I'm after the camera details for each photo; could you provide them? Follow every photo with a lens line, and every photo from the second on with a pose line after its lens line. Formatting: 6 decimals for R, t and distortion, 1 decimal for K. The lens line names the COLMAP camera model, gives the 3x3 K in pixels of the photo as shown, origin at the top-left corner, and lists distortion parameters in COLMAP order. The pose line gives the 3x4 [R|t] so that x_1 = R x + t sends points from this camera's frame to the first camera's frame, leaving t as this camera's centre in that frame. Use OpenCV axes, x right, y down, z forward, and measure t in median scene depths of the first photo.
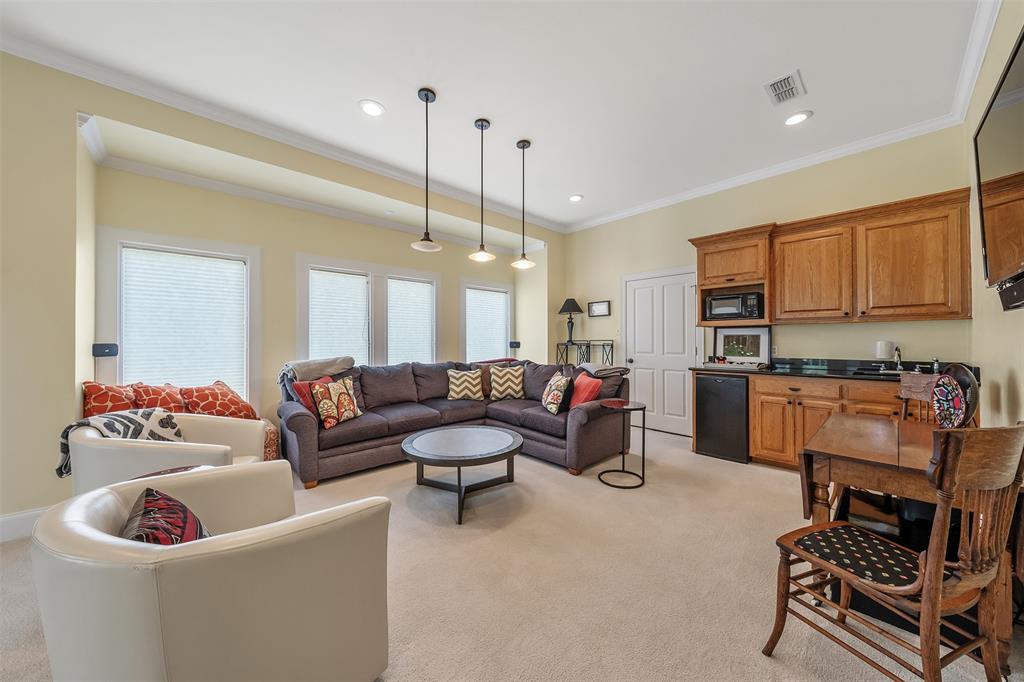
lens RADIAL K [[353.0, 0, 515.1], [0, 353.0, 342.1], [0, 0, 1]] dist [-0.002034, -0.000096]
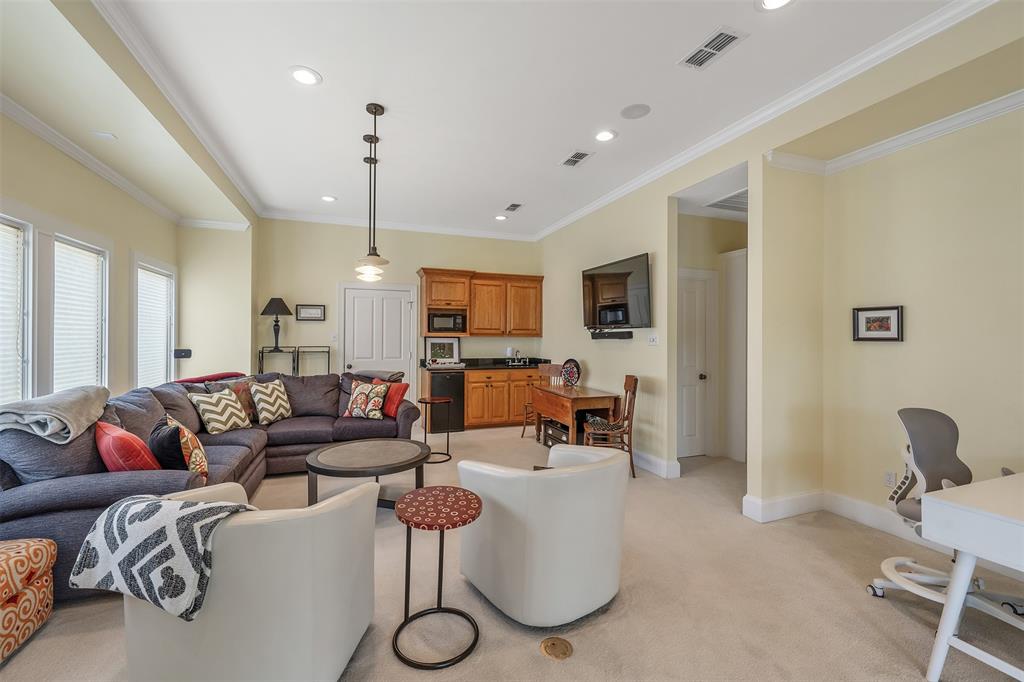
lens RADIAL K [[417.9, 0, 512.5], [0, 417.9, 341.7], [0, 0, 1]] dist [0.003374, -0.000106]
pose [[0.393086, -0.000987, 0.919501, -0.797653], [-0.003551, 0.999990, 0.002591, -0.032270], [-0.919495, -0.004284, 0.393078, 0.119054]]
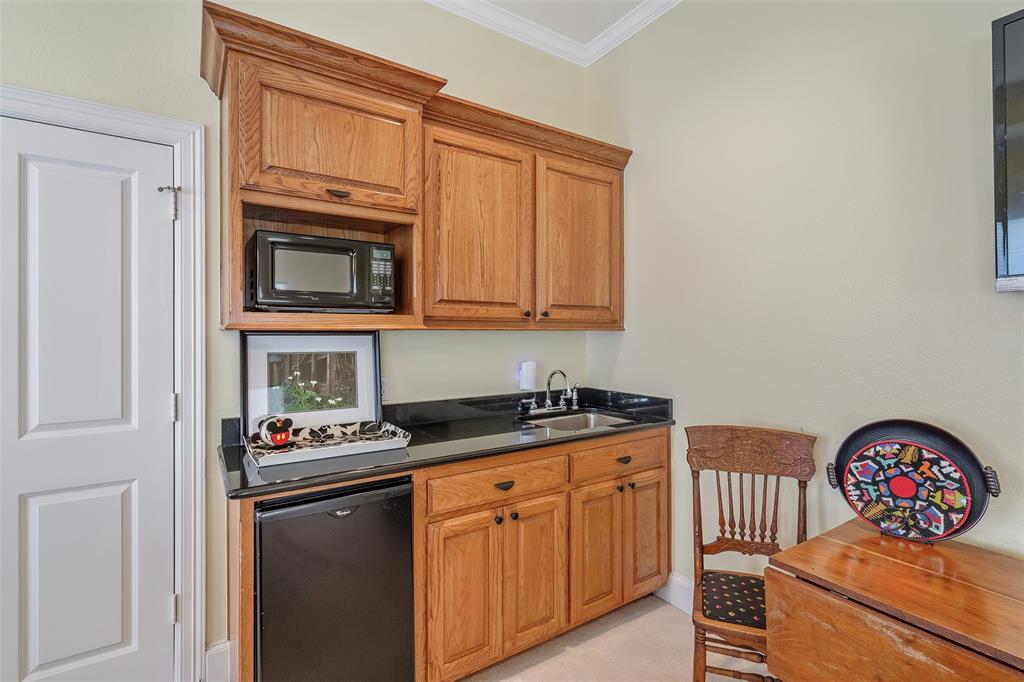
lens RADIAL K [[475.7, 0, 515.4], [0, 475.7, 334.8], [0, 0, 1]] dist [-0.000508, 0.000248]
pose [[0.178813, 0.003334, 0.983877, 0.192452], [0.006963, 0.999965, -0.004654, -0.038798], [-0.983858, 0.007683, 0.178784, 0.747434]]
